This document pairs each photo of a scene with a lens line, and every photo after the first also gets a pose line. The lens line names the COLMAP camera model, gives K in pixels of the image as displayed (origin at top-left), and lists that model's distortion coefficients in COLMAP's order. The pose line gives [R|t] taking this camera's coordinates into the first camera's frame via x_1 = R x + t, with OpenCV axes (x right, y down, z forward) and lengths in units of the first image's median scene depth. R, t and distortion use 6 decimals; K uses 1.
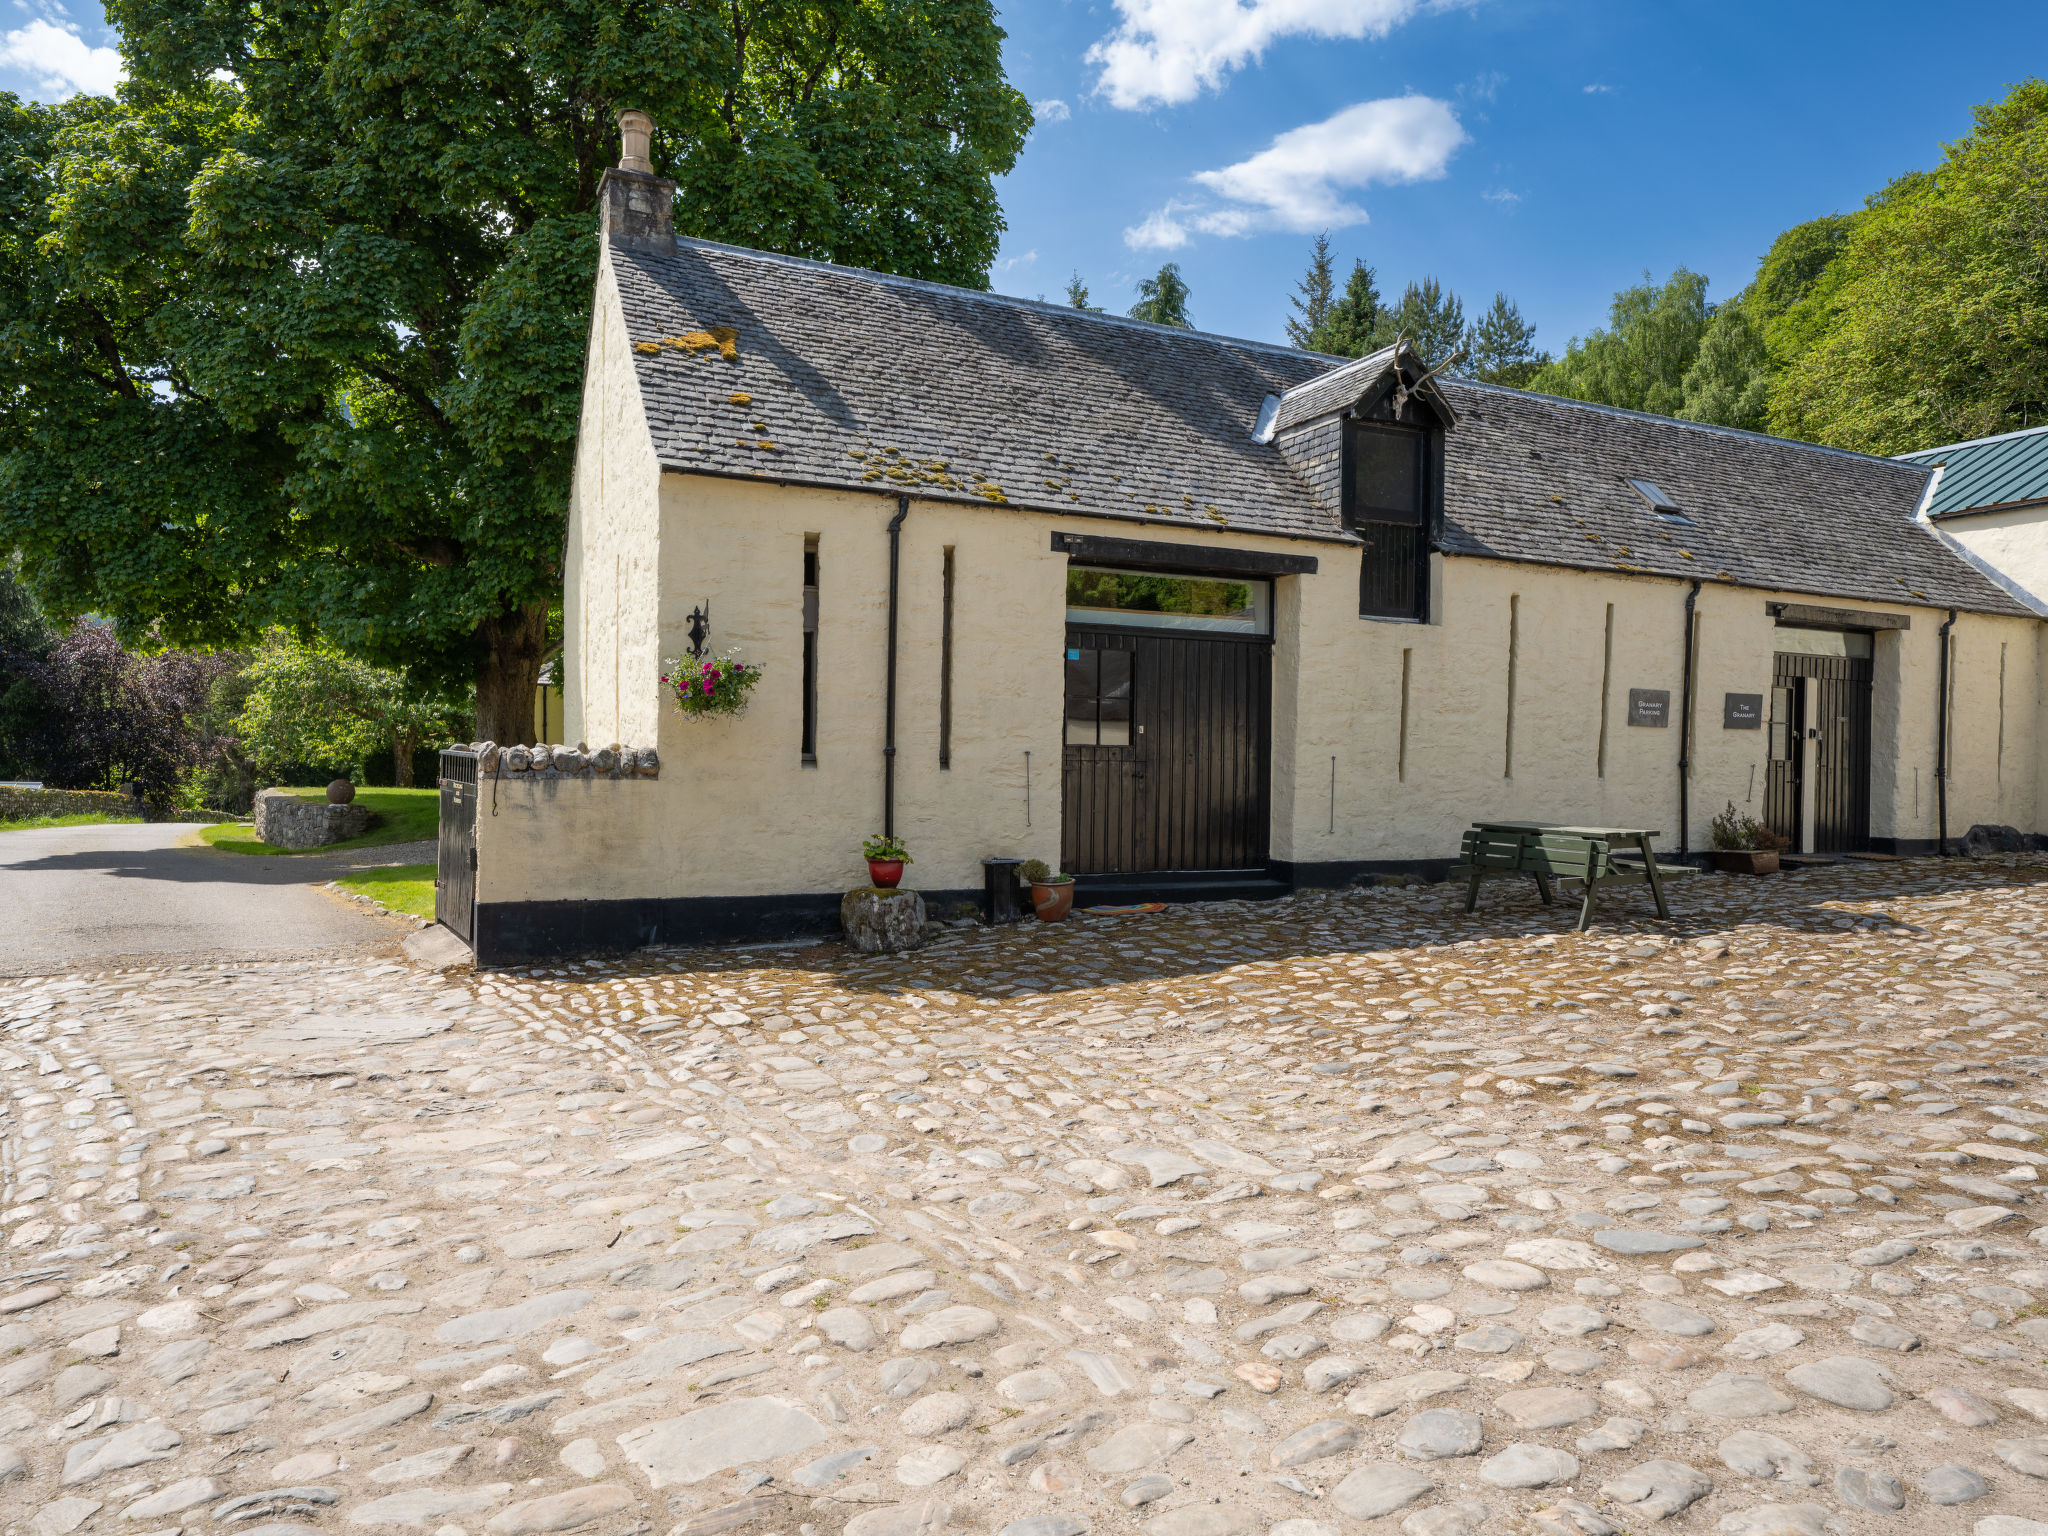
lens RADIAL K [[1179.8, 0, 1023.6], [0, 1179.8, 768.9], [0, 0, 1]] dist [0.001751, 0.000535]
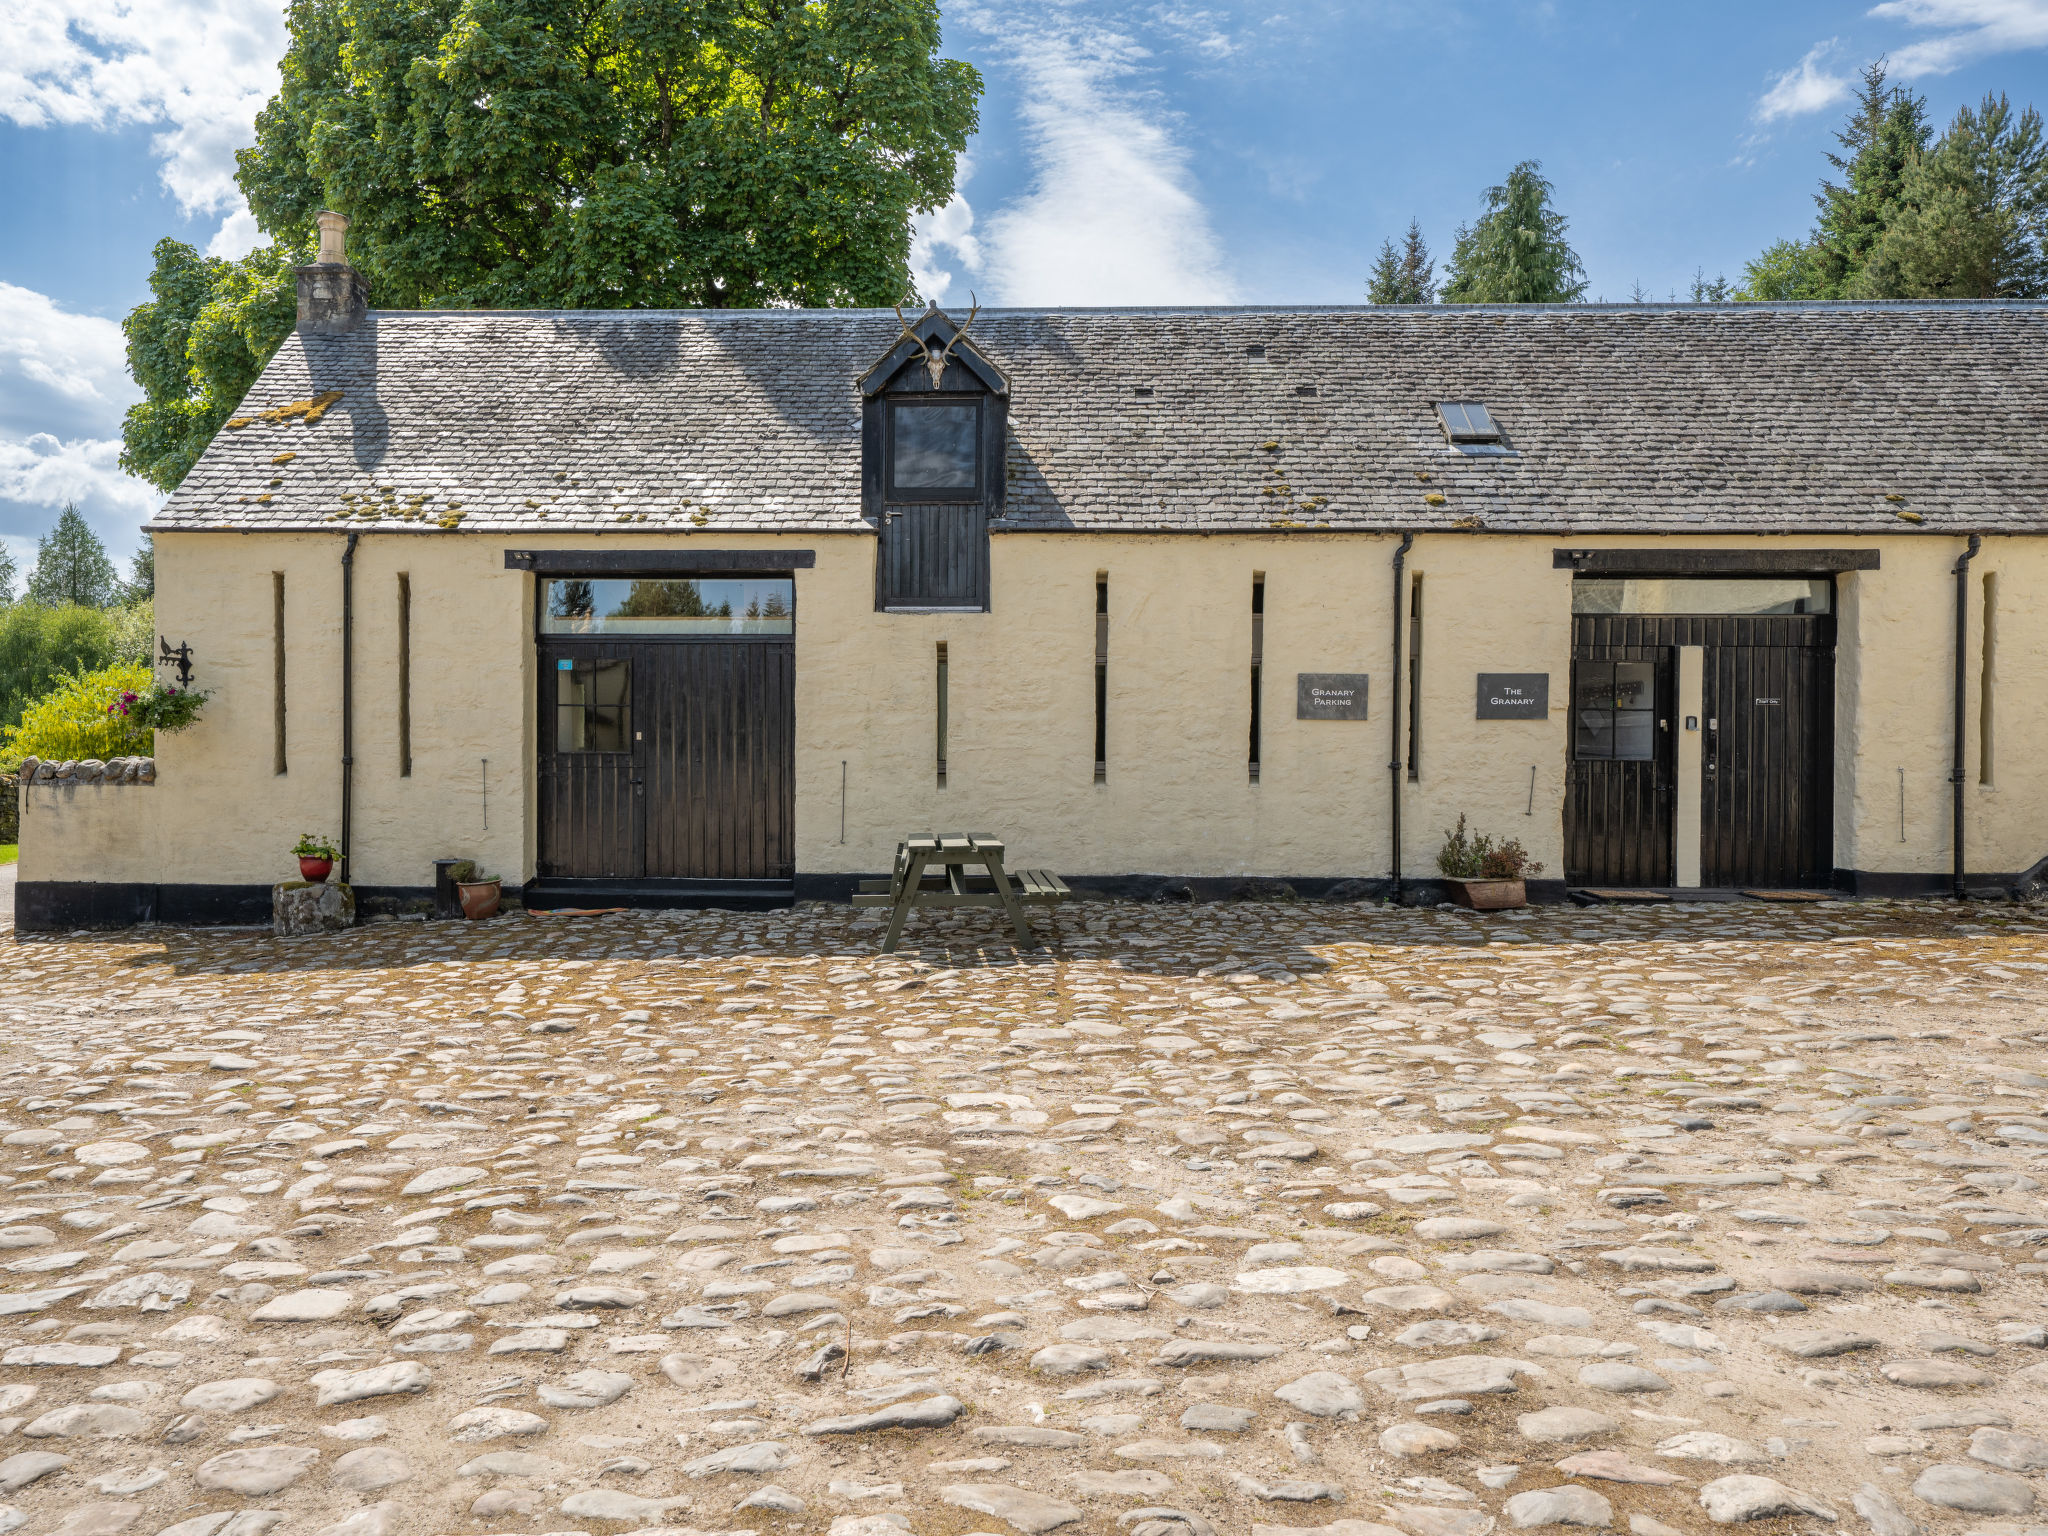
lens RADIAL K [[1268.0, 0, 1023.2], [0, 1268.0, 766.0], [0, 0, 1]] dist [0.007799, 0.002607]
pose [[0.905163, -0.003459, -0.425050, 0.764197], [0.003578, 0.999993, -0.000518, -0.005146], [0.425049, -0.001052, 0.905170, 0.139917]]
